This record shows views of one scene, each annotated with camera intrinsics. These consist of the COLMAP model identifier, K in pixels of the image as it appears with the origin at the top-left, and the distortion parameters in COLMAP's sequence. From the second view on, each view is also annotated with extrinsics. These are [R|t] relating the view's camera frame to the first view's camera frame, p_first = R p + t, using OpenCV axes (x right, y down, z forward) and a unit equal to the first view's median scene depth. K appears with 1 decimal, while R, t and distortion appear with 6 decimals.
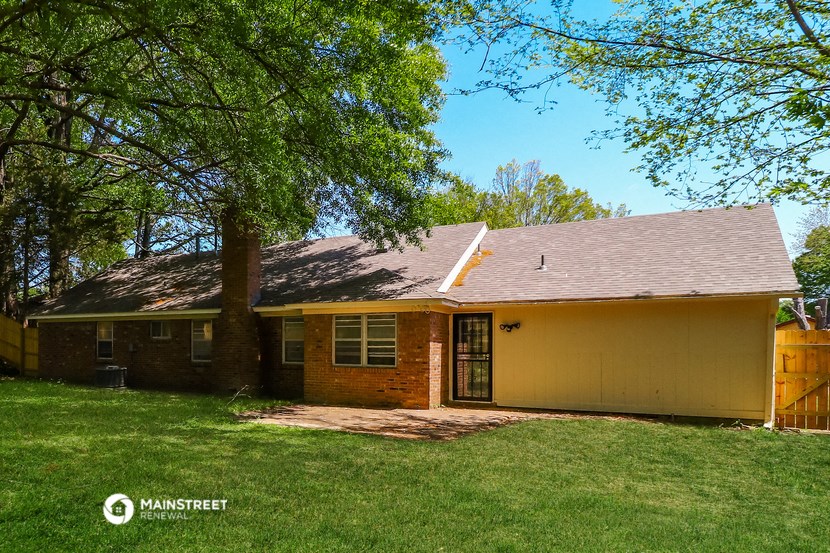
lens RADIAL K [[401.9, 0, 411.1], [0, 401.9, 277.3], [0, 0, 1]] dist [0.001218, -0.000268]
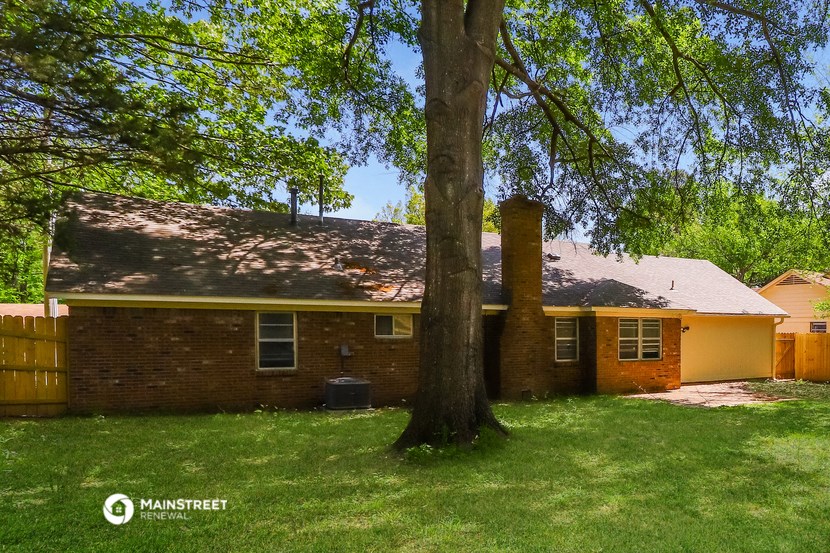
lens RADIAL K [[401.9, 0, 411.1], [0, 401.9, 277.3], [0, 0, 1]] dist [0.001218, -0.000268]
pose [[0.742960, 0.099535, 0.661893, -1.356910], [-0.100615, 0.994253, -0.036577, 0.076101], [-0.661730, -0.039421, 0.748705, 0.498555]]
